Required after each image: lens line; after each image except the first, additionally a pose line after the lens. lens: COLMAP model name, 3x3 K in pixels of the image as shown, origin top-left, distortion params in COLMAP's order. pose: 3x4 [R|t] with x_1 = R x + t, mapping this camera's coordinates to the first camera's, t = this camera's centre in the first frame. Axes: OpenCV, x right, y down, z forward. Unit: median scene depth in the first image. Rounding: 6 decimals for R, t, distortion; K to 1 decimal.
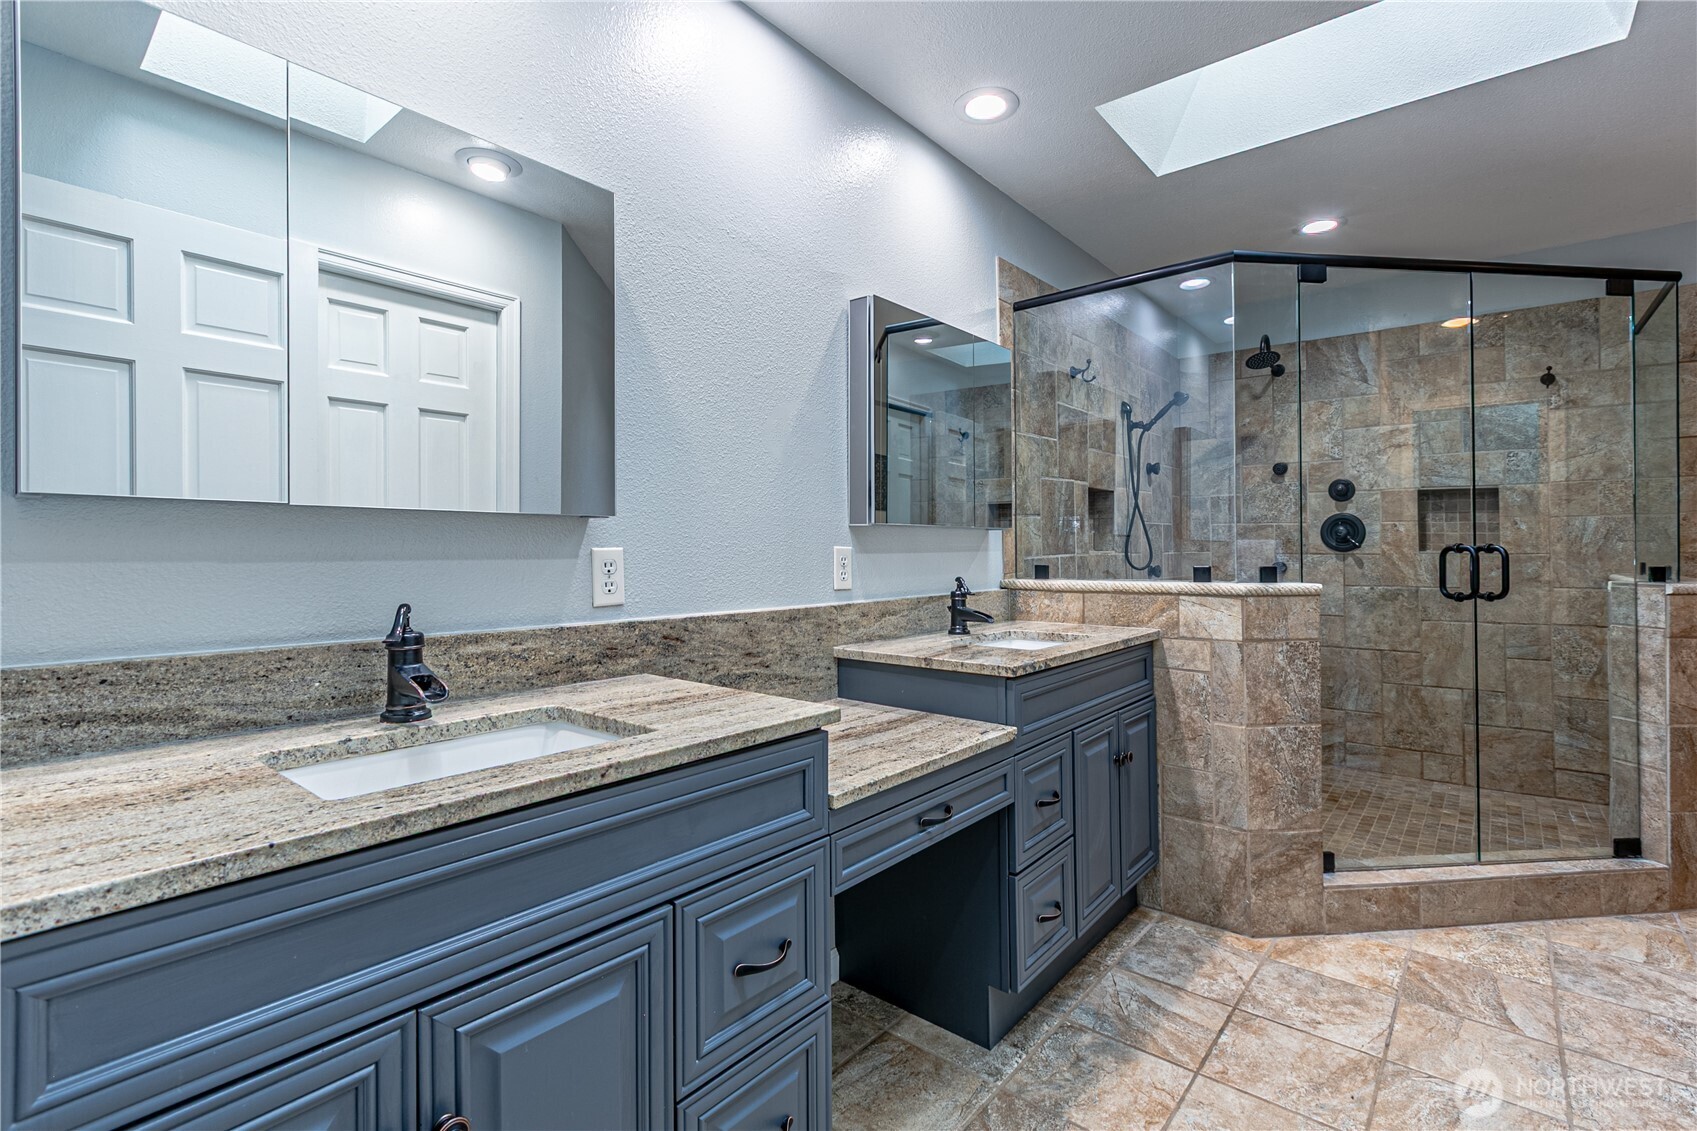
lens RADIAL K [[771.9, 0, 843.8], [0, 771.9, 554.9], [0, 0, 1]] dist [-0.001342, -0.000713]
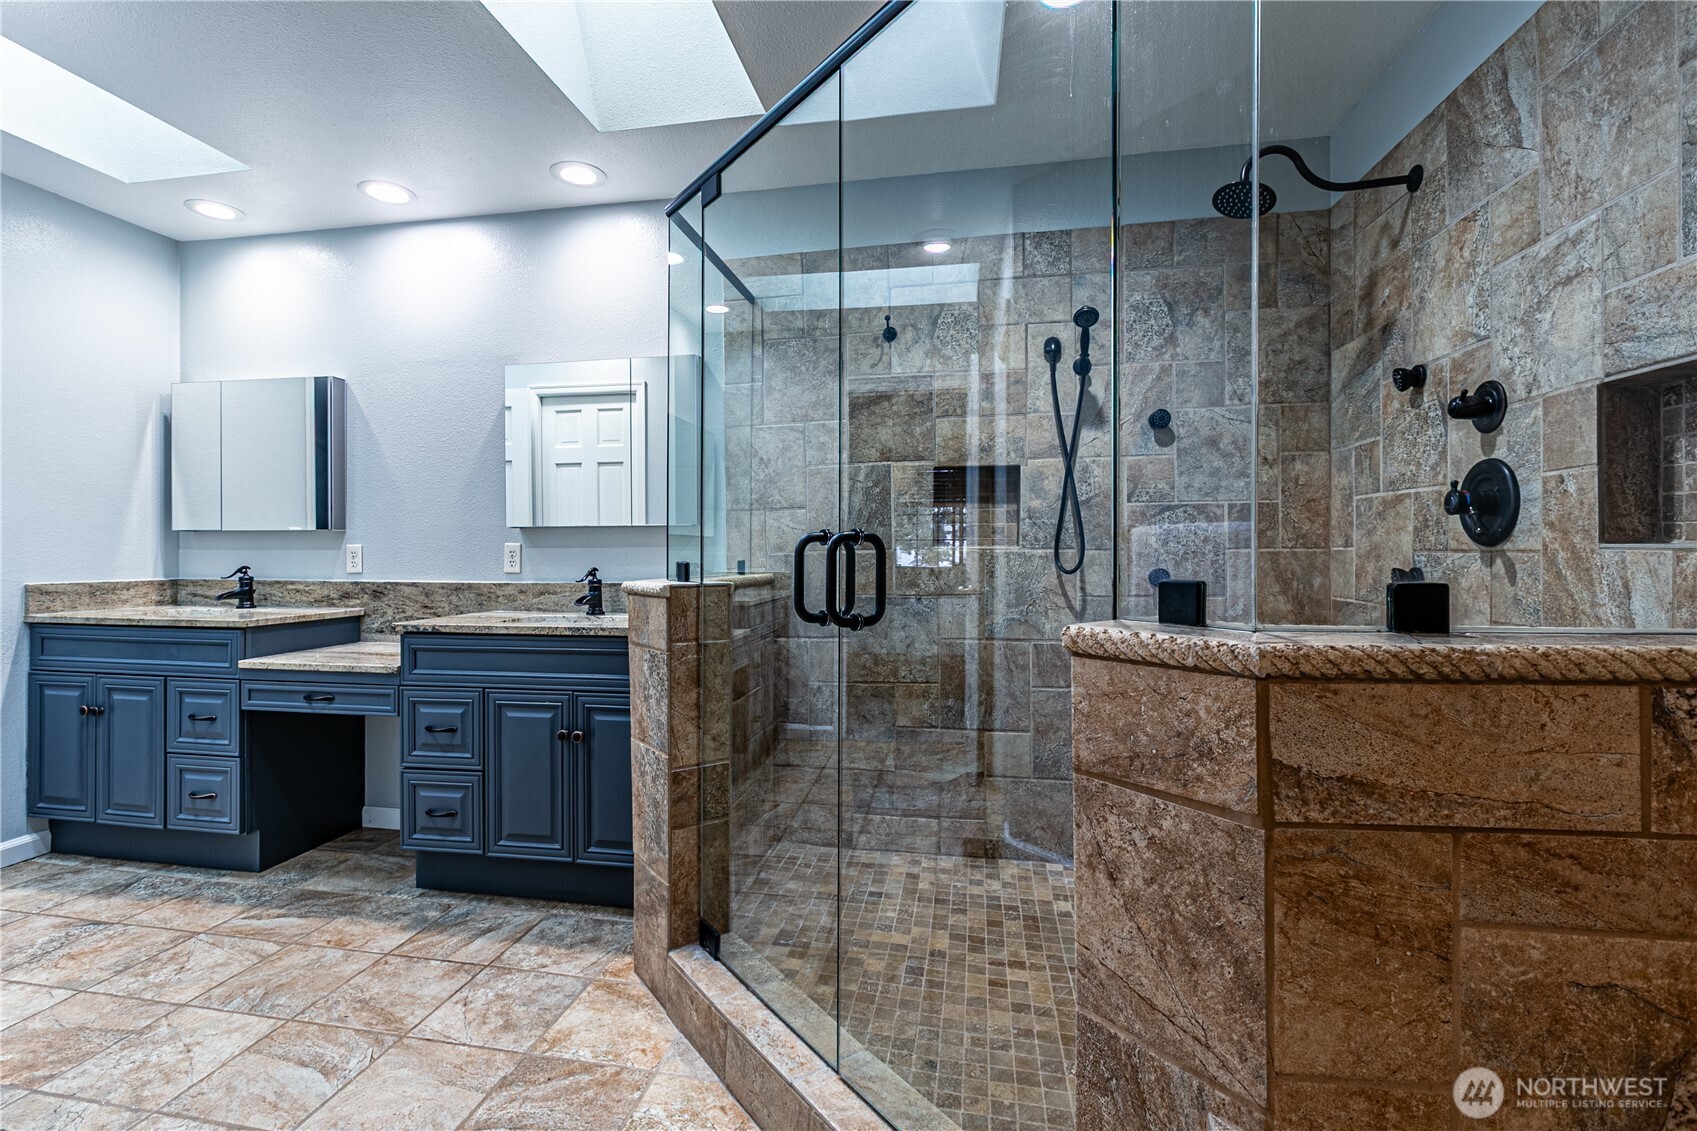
lens RADIAL K [[771.9, 0, 838.9], [0, 771.9, 560.7], [0, 0, 1]] dist [-0.001342, -0.000713]
pose [[0.487361, 0.012246, -0.873115, 1.482341], [-0.005100, 0.999925, 0.011177, 0.002985], [0.873186, -0.000995, 0.487387, 0.793732]]
